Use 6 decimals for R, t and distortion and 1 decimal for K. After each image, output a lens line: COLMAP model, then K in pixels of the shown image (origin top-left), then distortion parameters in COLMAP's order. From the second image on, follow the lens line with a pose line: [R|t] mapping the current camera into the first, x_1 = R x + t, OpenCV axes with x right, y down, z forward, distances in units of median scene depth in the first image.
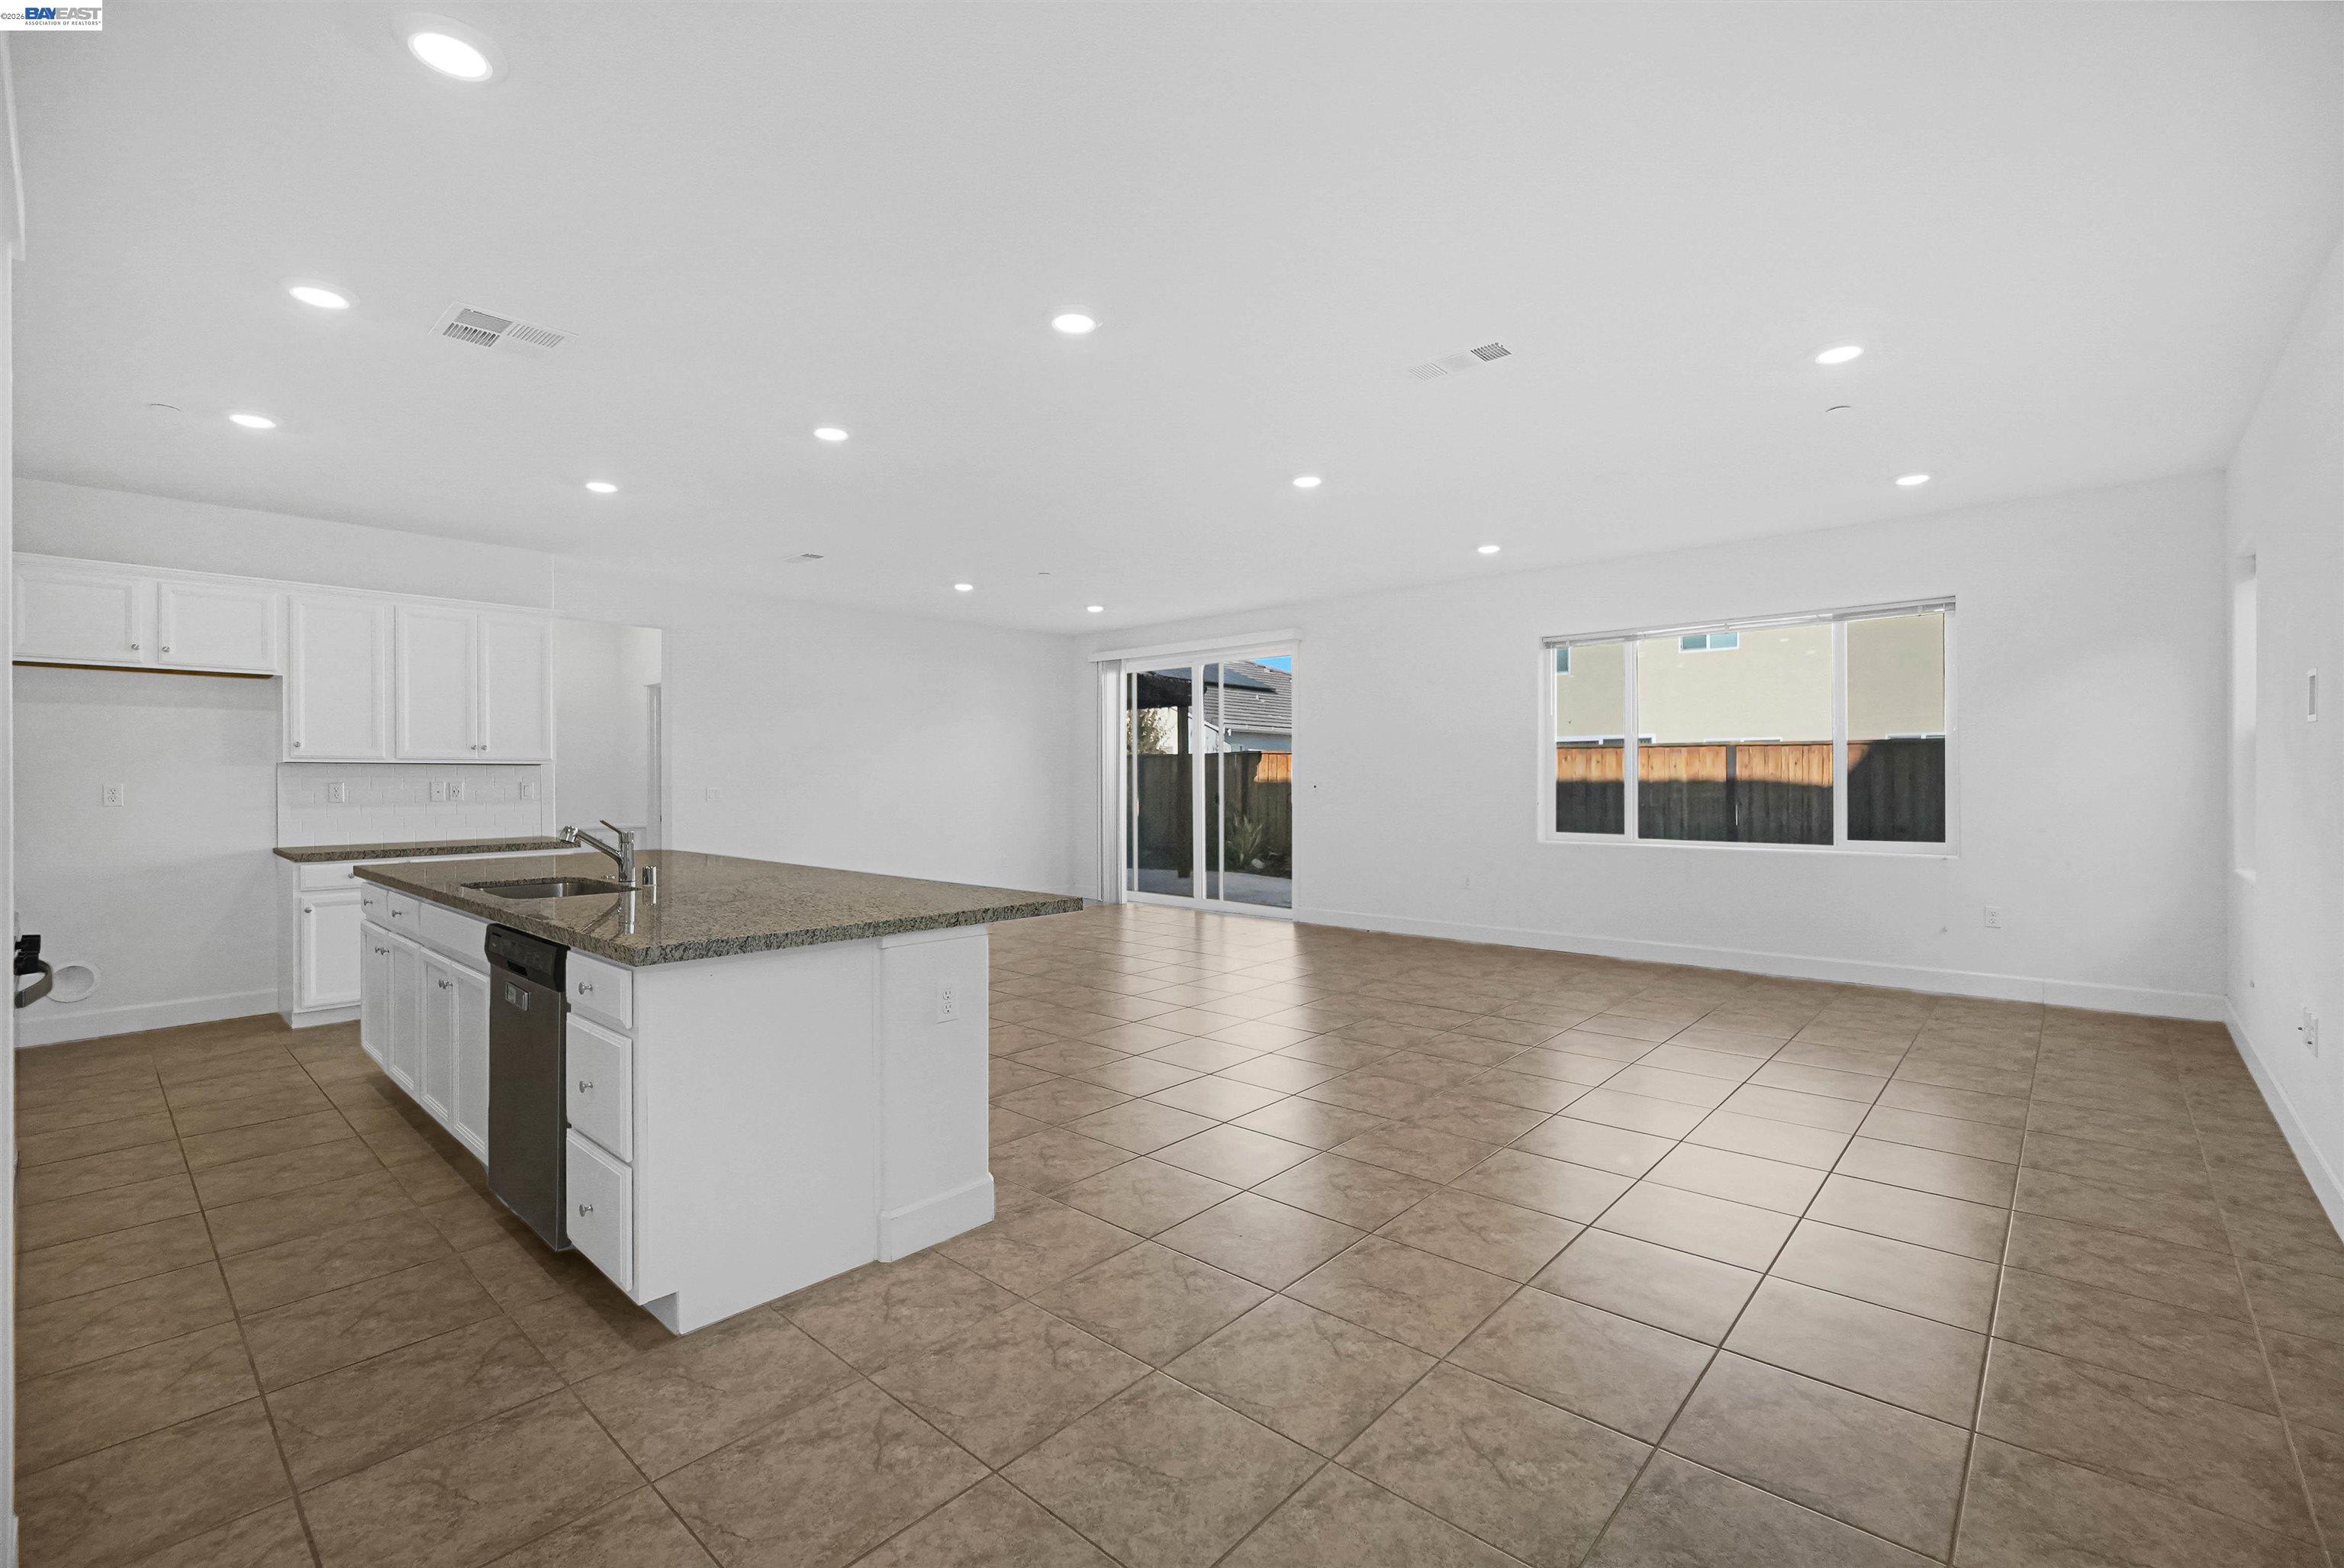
lens RADIAL K [[1024.6, 0, 1153.4], [0, 1024.6, 776.9], [0, 0, 1]] dist [-0.007007, 0.001289]
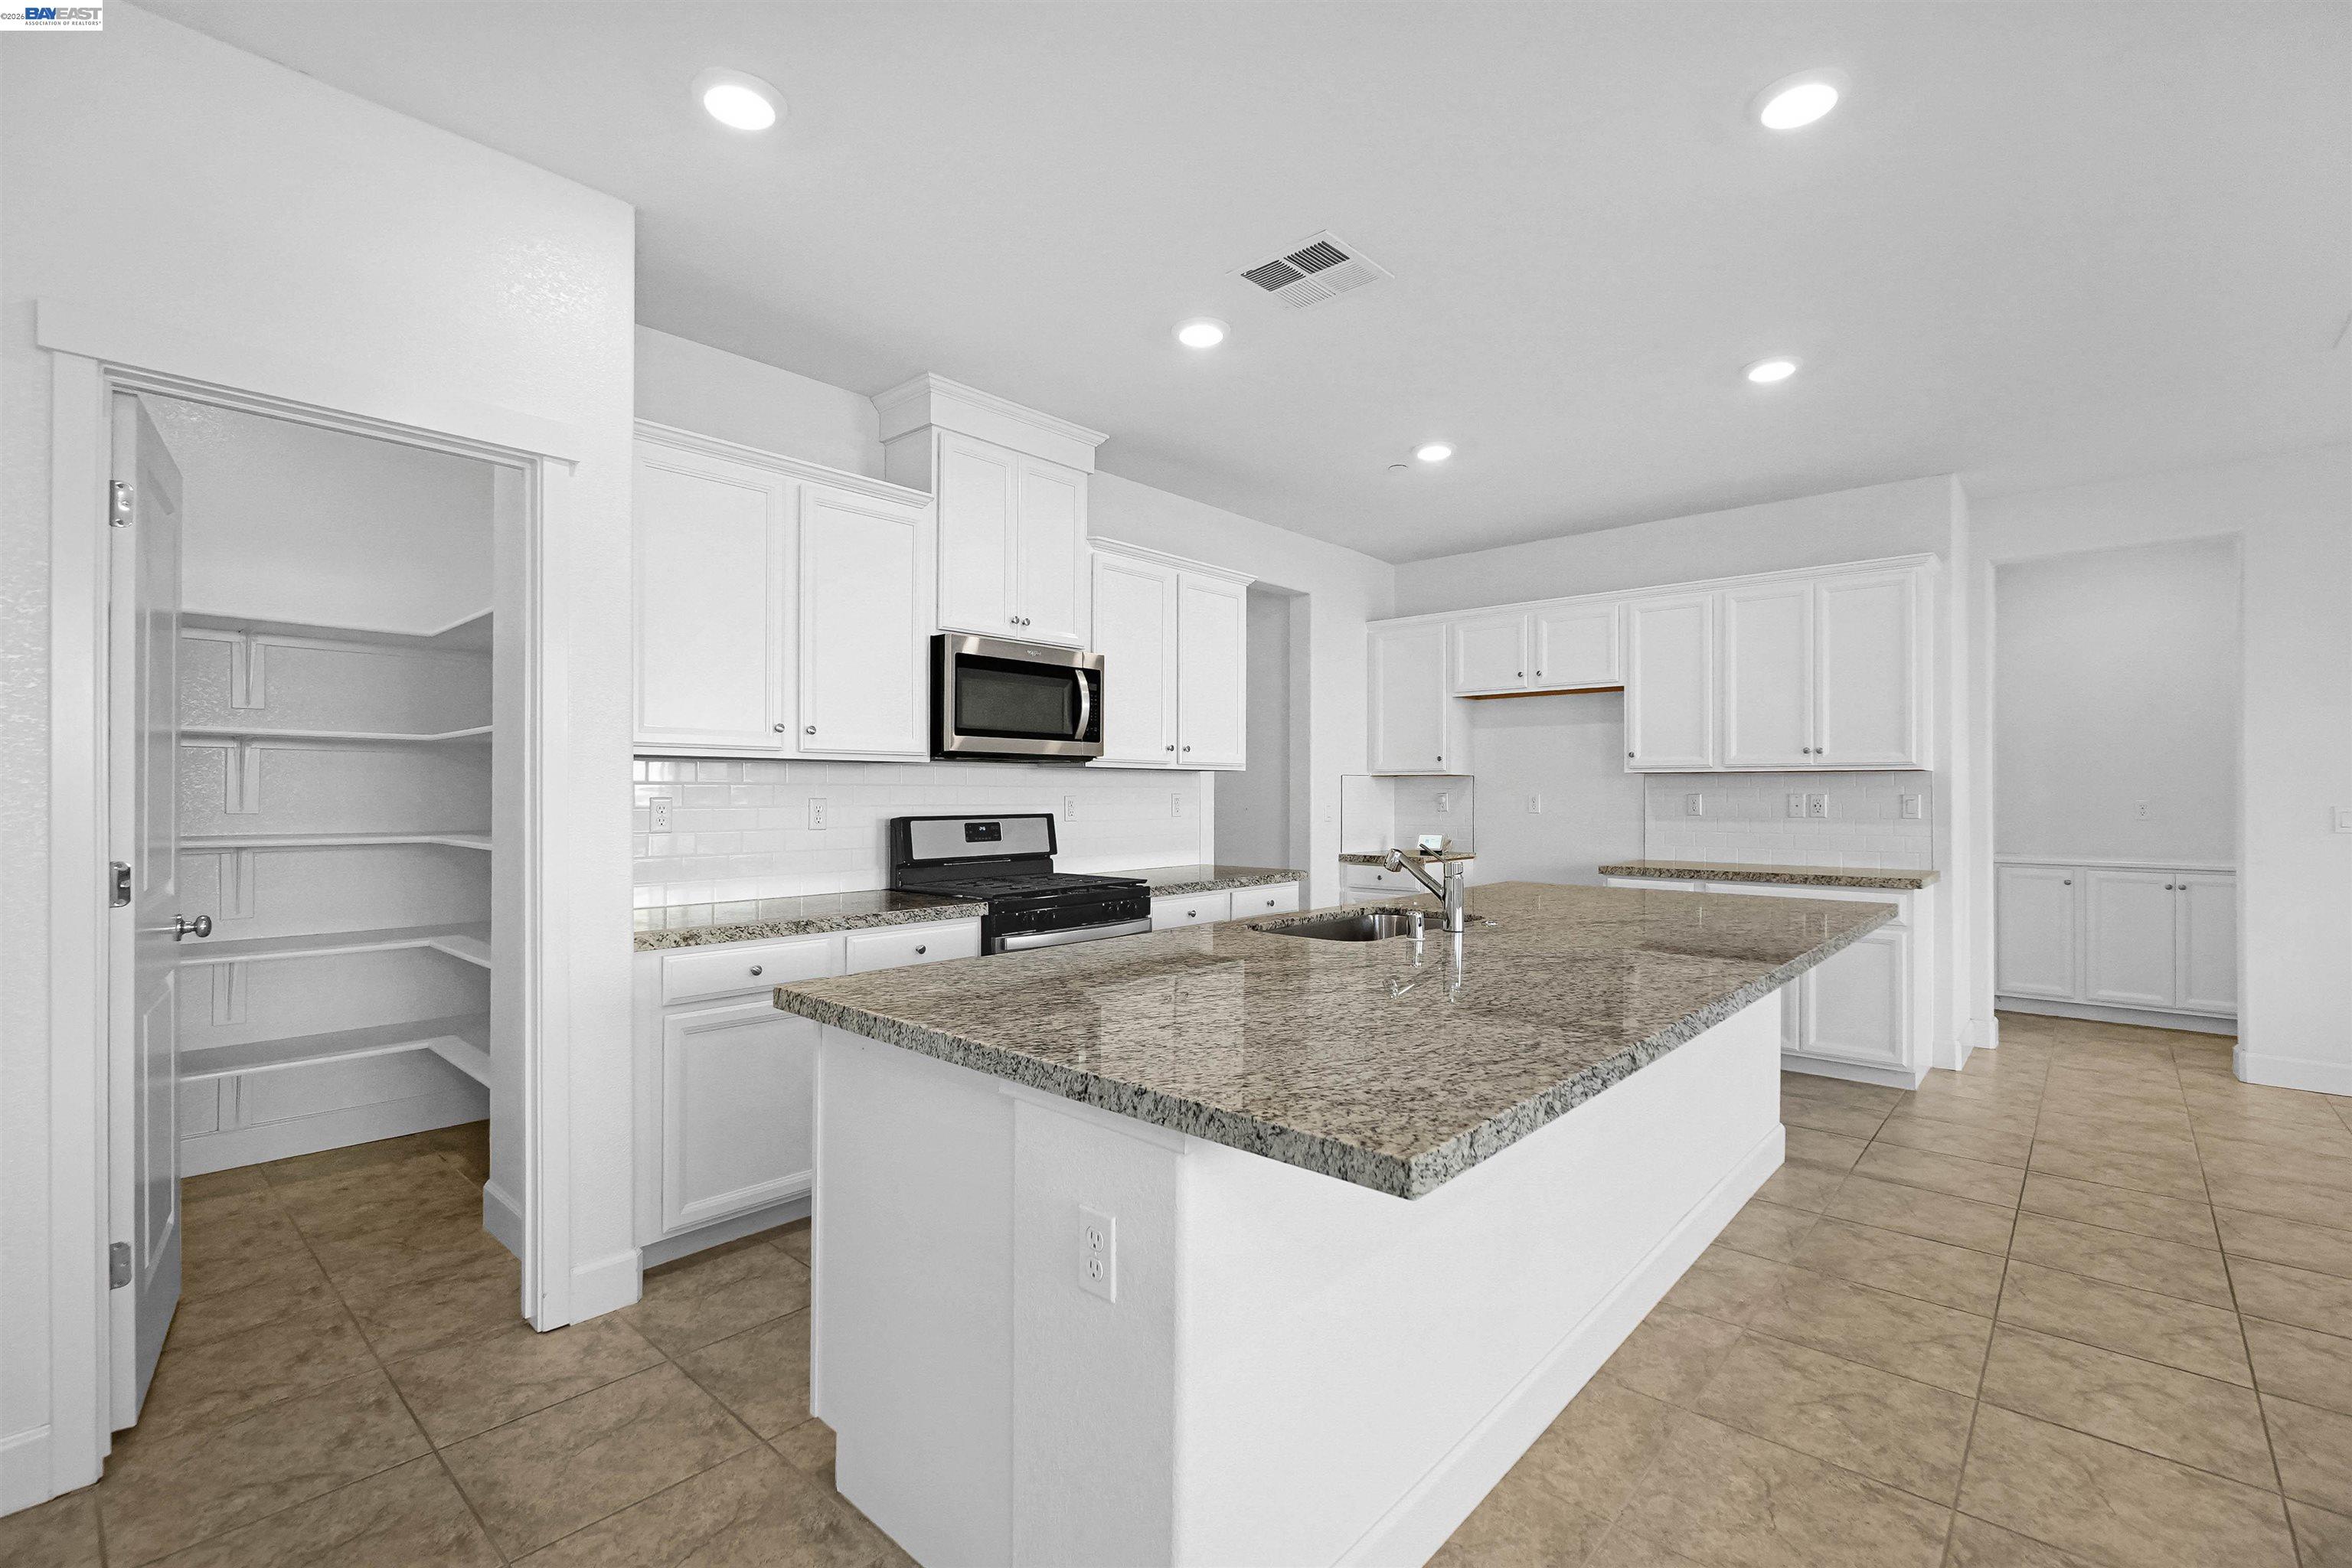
lens RADIAL K [[1009.8, 0, 1208.6], [0, 1009.8, 786.2], [0, 0, 1]] dist [-0.010352, 0.004091]
pose [[0.024416, -0.003348, -0.999696, 0.148632], [-0.000168, 0.999994, -0.003353, 0.001807], [0.999702, 0.000250, 0.024415, 0.580292]]
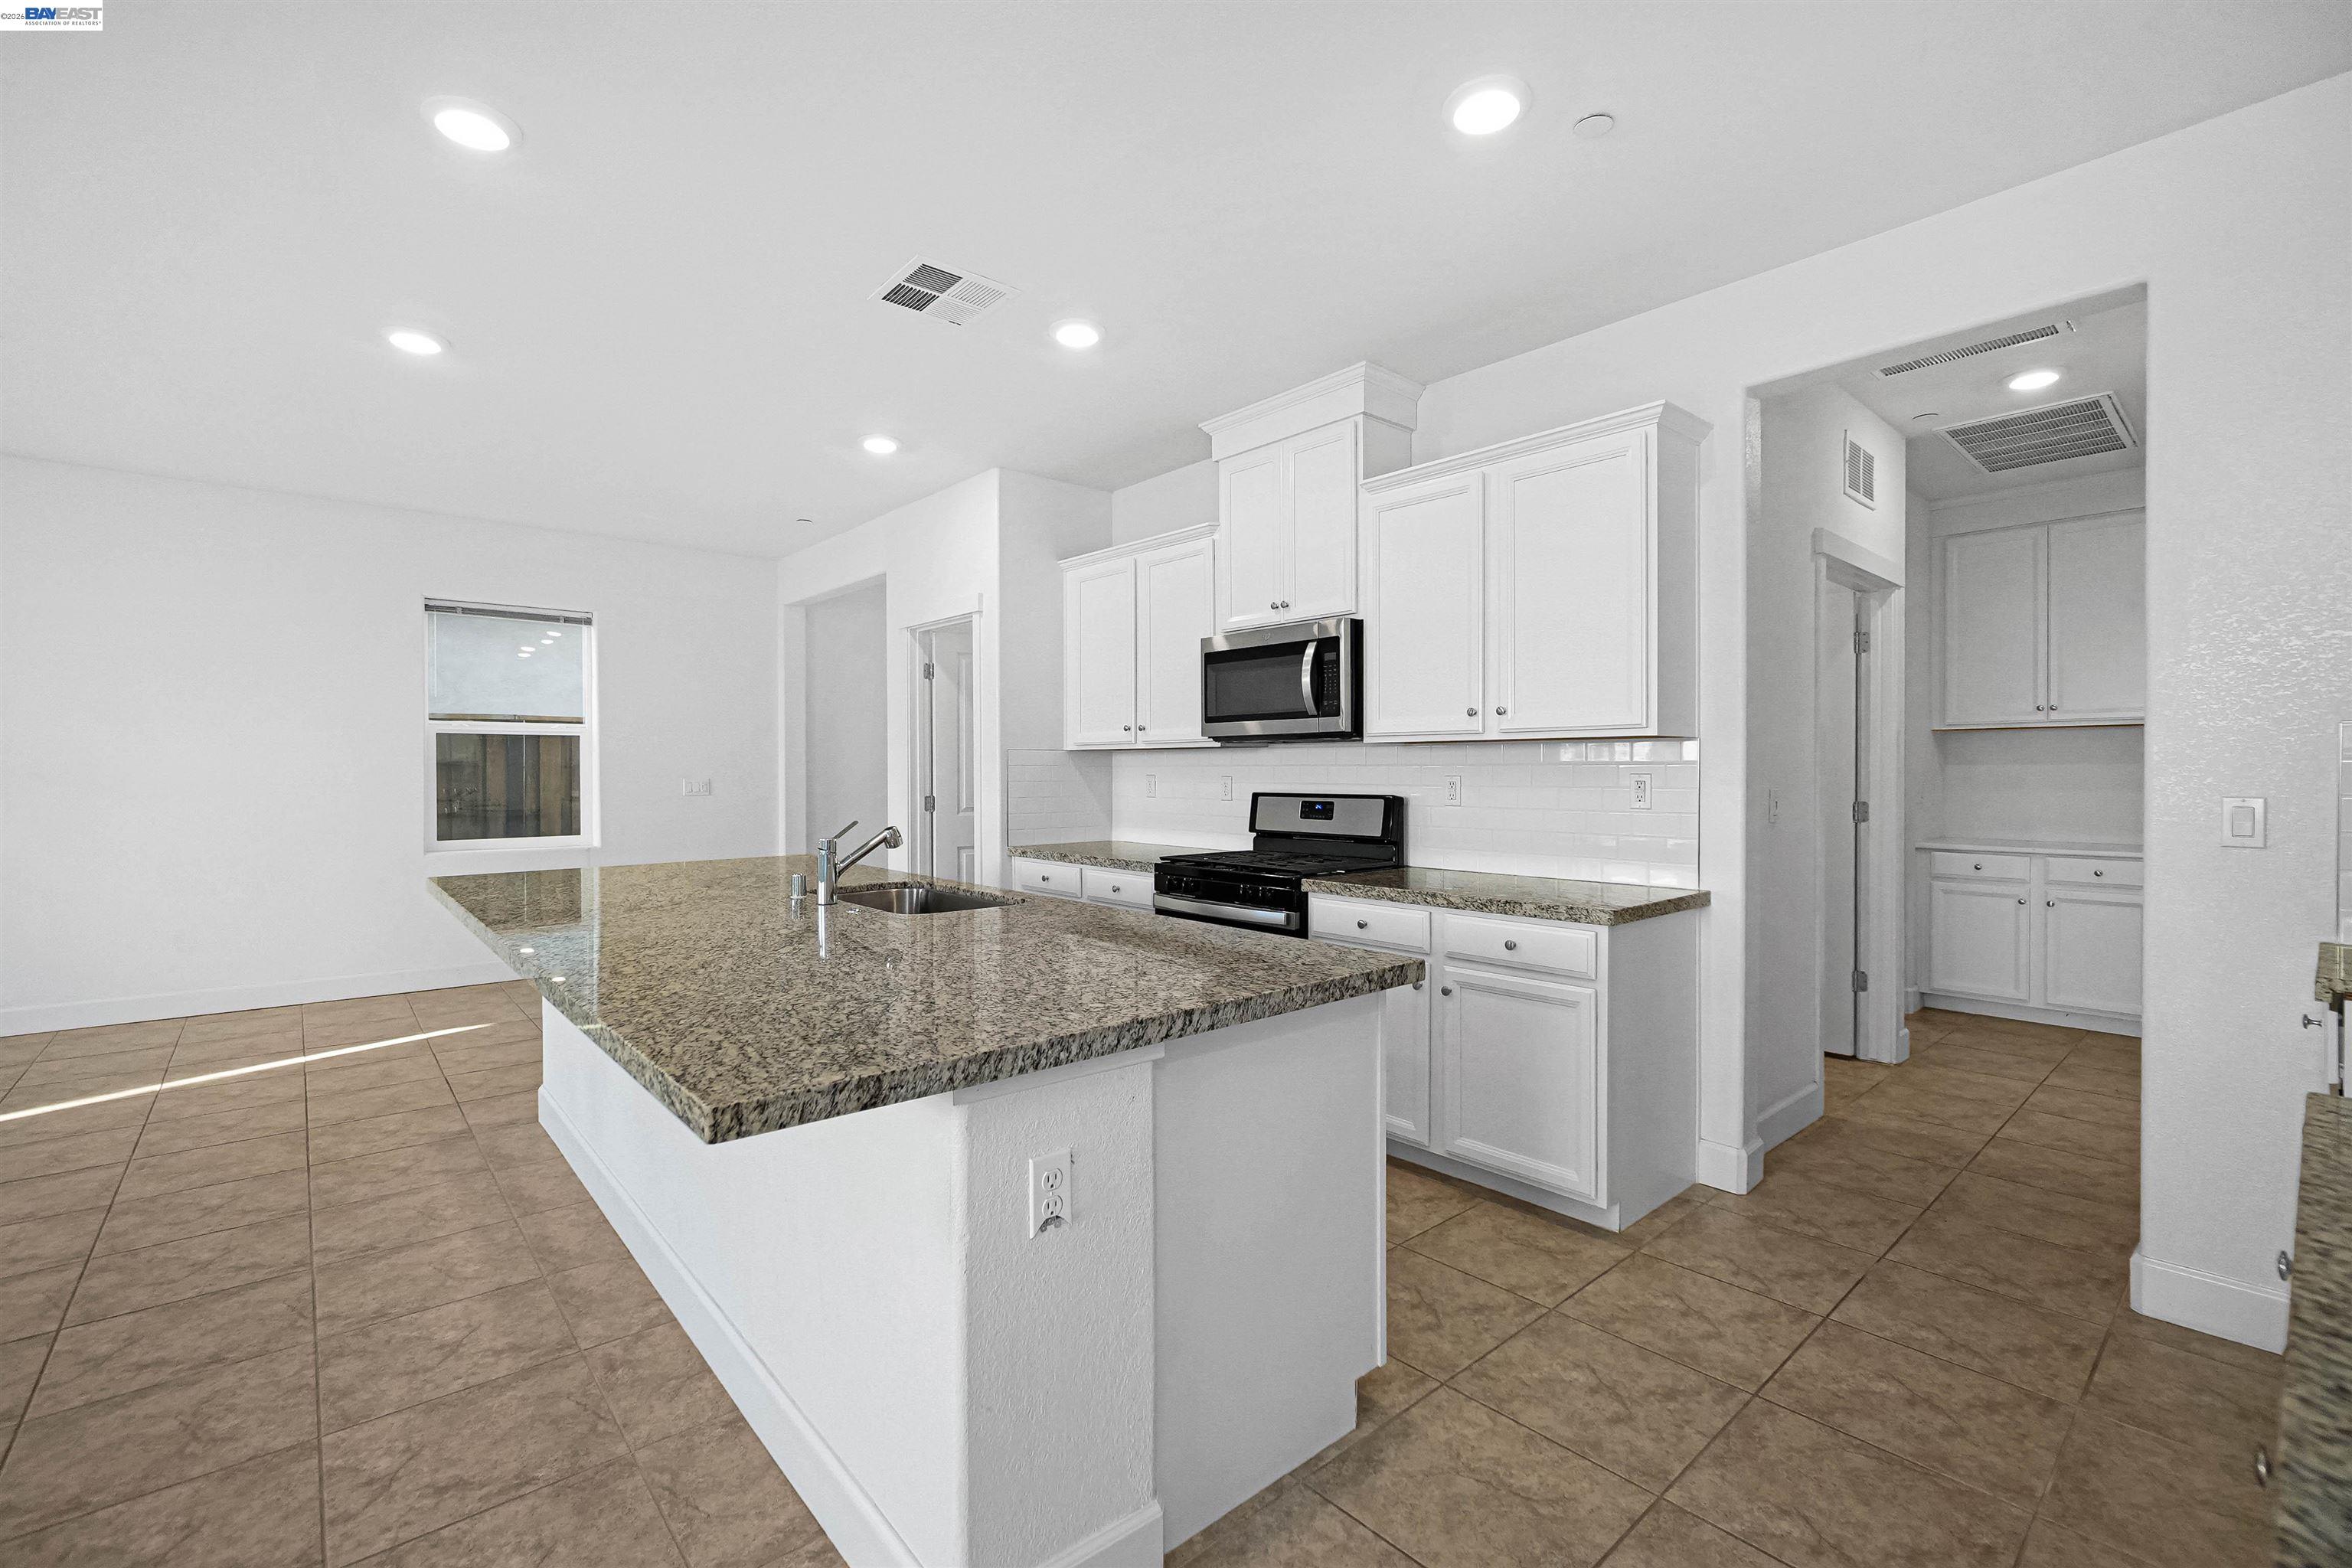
lens RADIAL K [[1009.8, 0, 1171.6], [0, 1009.8, 776.5], [0, 0, 1]] dist [-0.010352, 0.004091]
pose [[-0.995023, 0.000231, 0.099644, -0.538578], [0.000864, 0.999980, 0.006311, 0.002556], [-0.099640, 0.006366, -0.995003, 1.182528]]
